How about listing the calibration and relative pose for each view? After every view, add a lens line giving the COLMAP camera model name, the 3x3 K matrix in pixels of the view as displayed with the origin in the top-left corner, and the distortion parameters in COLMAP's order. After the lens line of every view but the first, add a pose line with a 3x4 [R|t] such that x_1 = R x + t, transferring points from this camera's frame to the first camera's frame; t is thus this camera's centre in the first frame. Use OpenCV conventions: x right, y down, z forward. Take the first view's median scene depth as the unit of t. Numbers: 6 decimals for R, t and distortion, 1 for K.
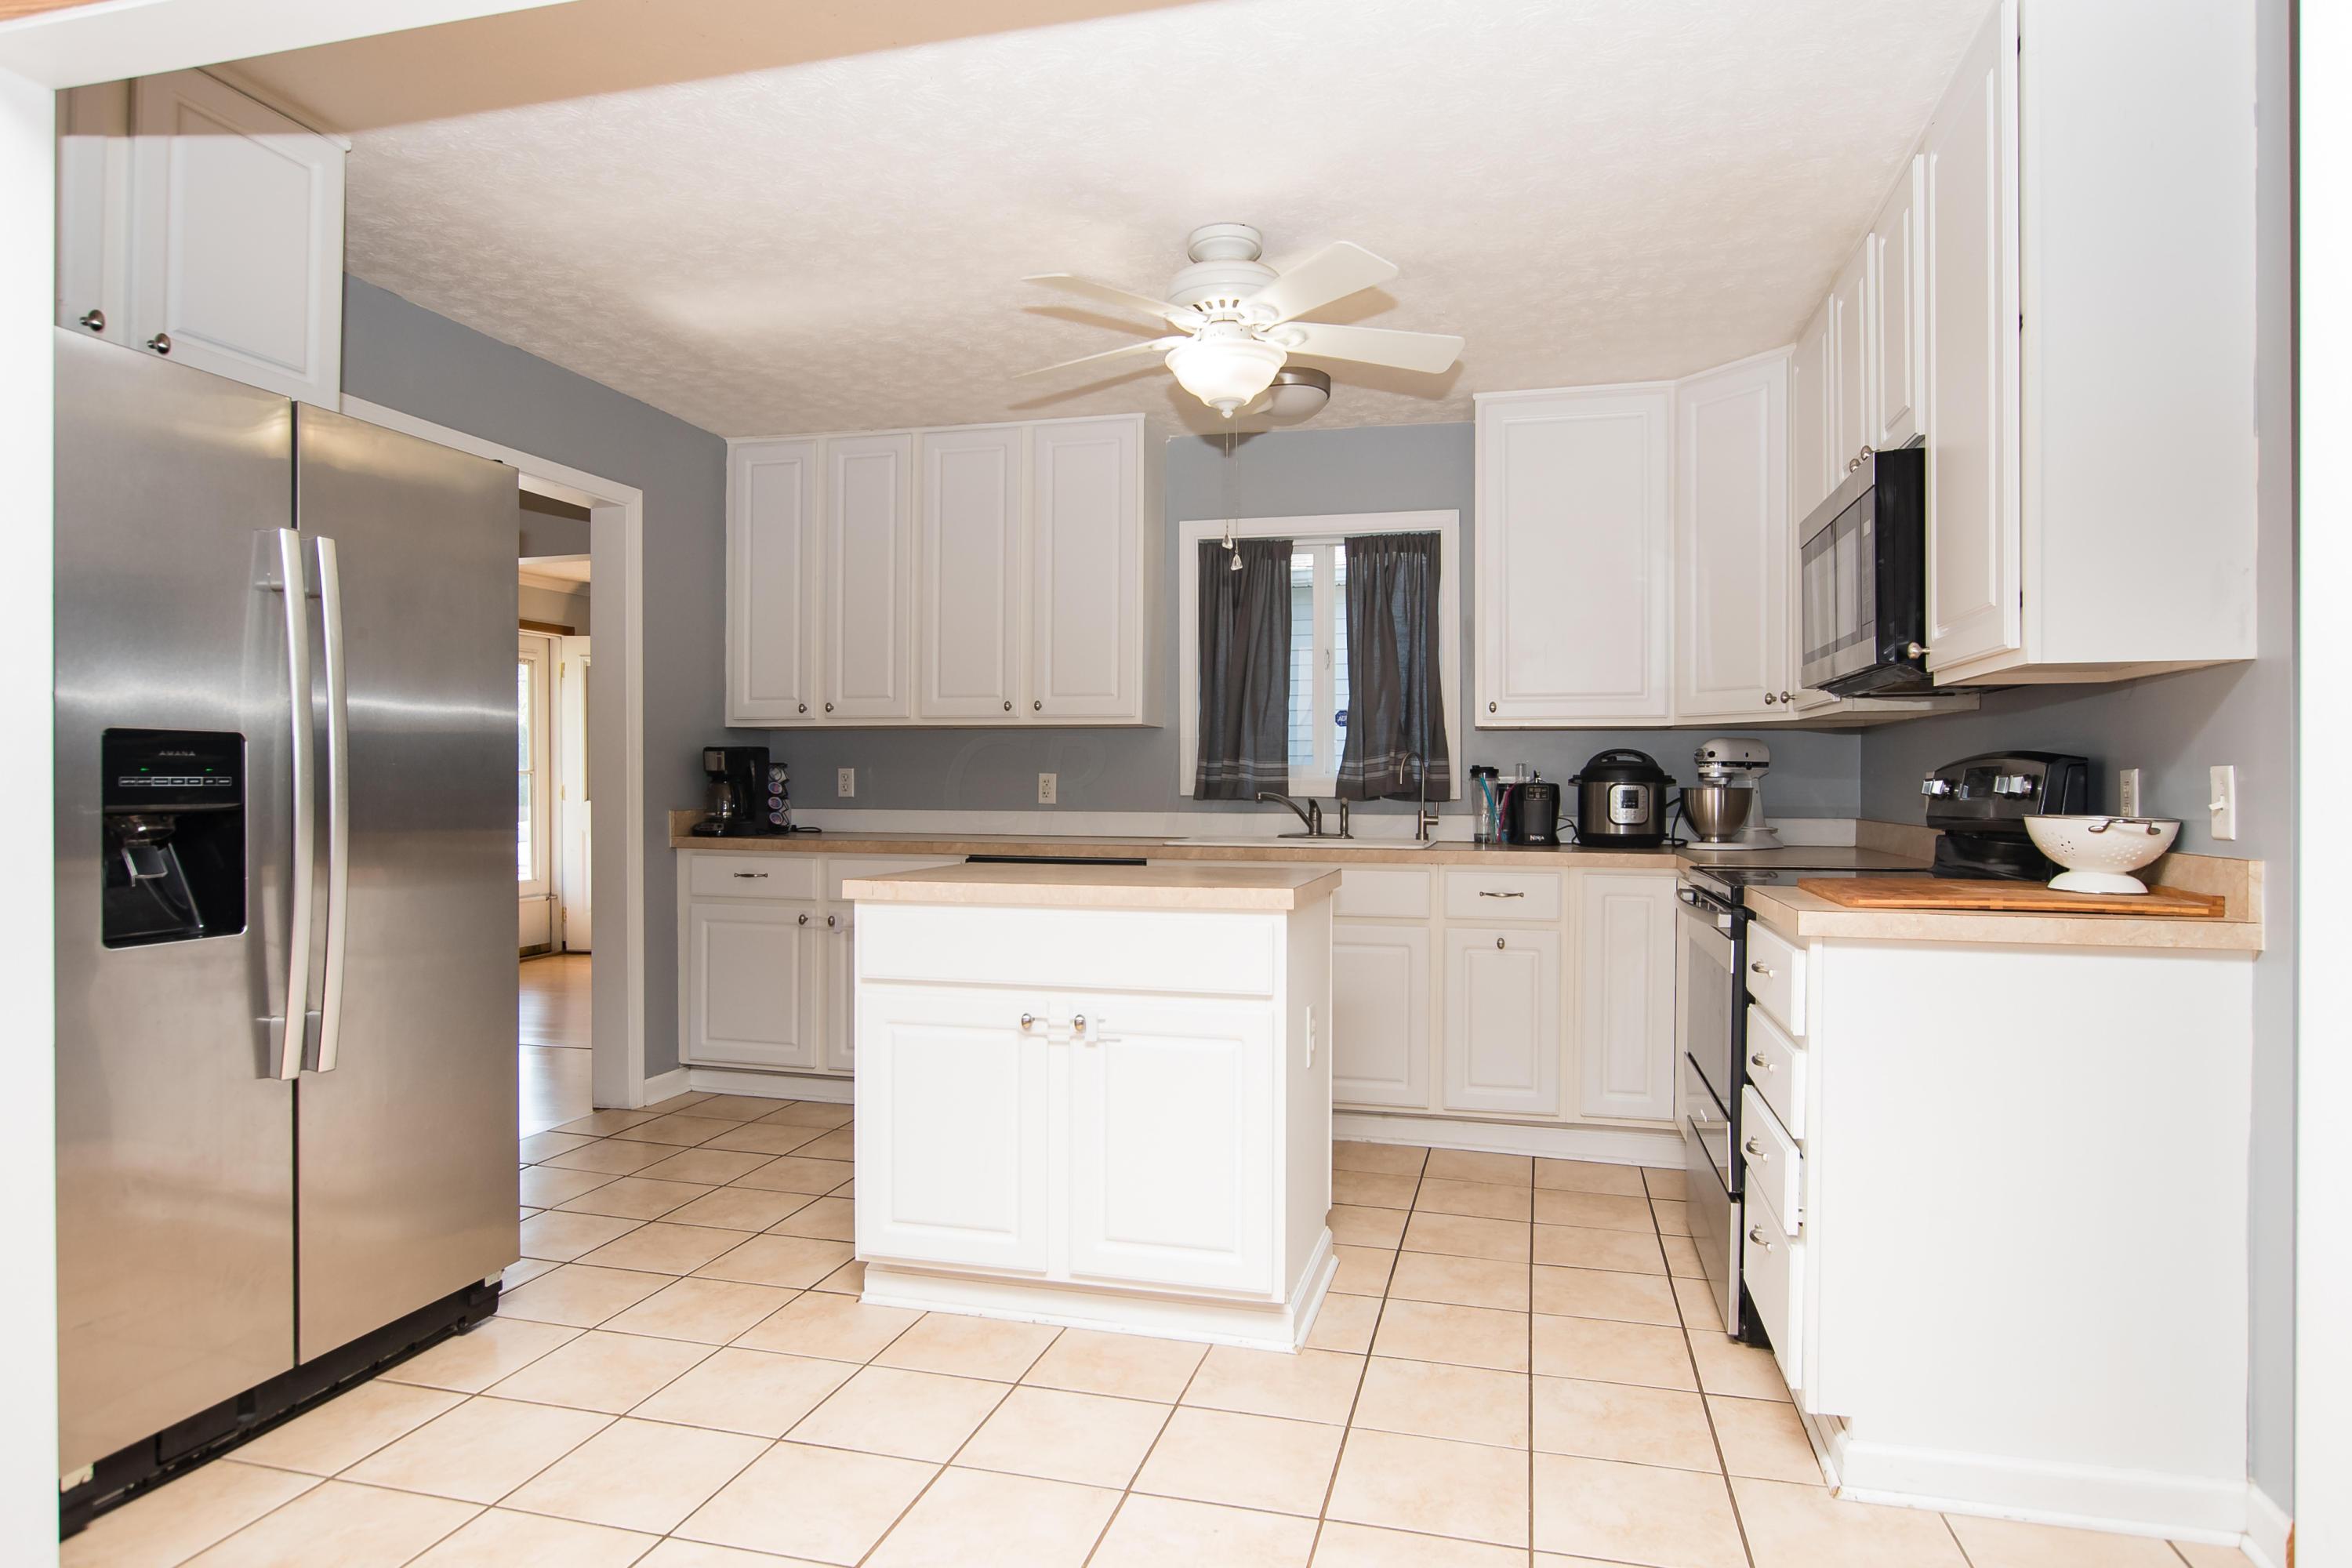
lens RADIAL K [[1329.8, 0, 1168.3], [0, 1329.8, 783.7], [0, 0, 1]] dist [-0.016435, 0.003683]
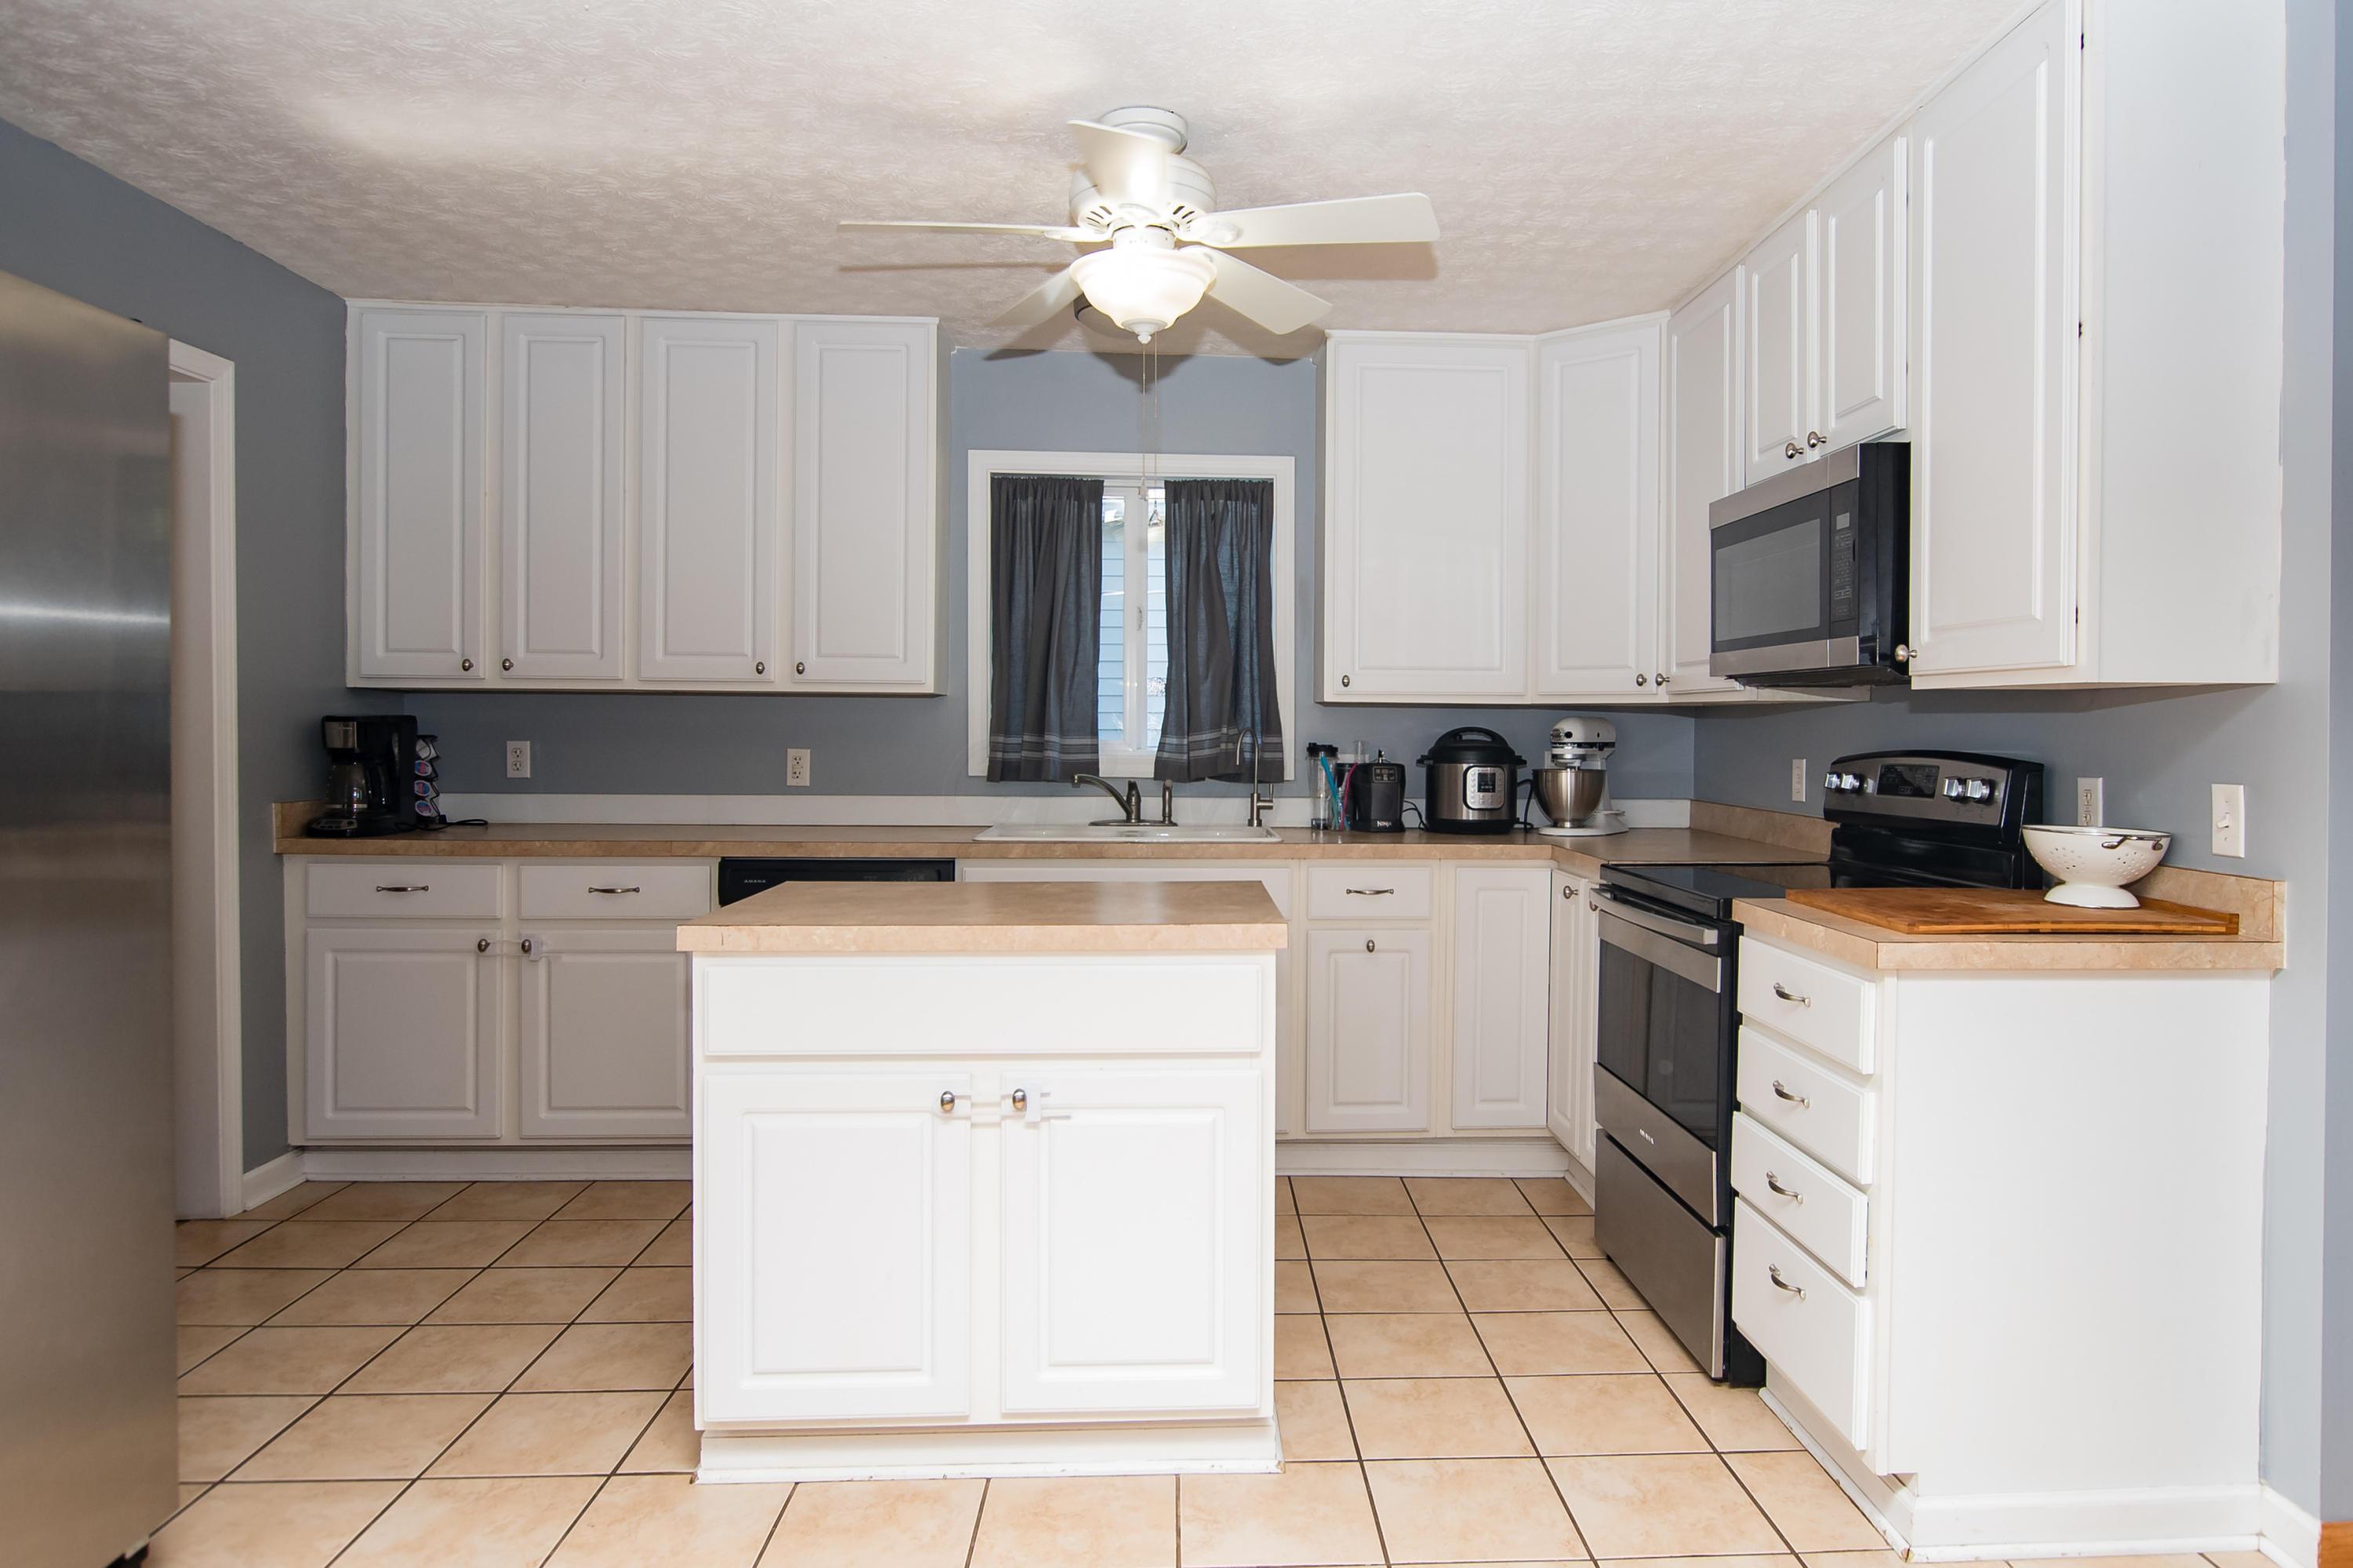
lens RADIAL K [[1442.3, 0, 1227.4], [0, 1442.3, 740.4], [0, 0, 1]] dist [-0.014860, 0.003894]
pose [[0.949271, -0.000580, 0.314458, -0.150814], [-0.003396, 0.999921, 0.012098, -0.031055], [-0.314440, -0.012552, 0.949194, 0.101635]]
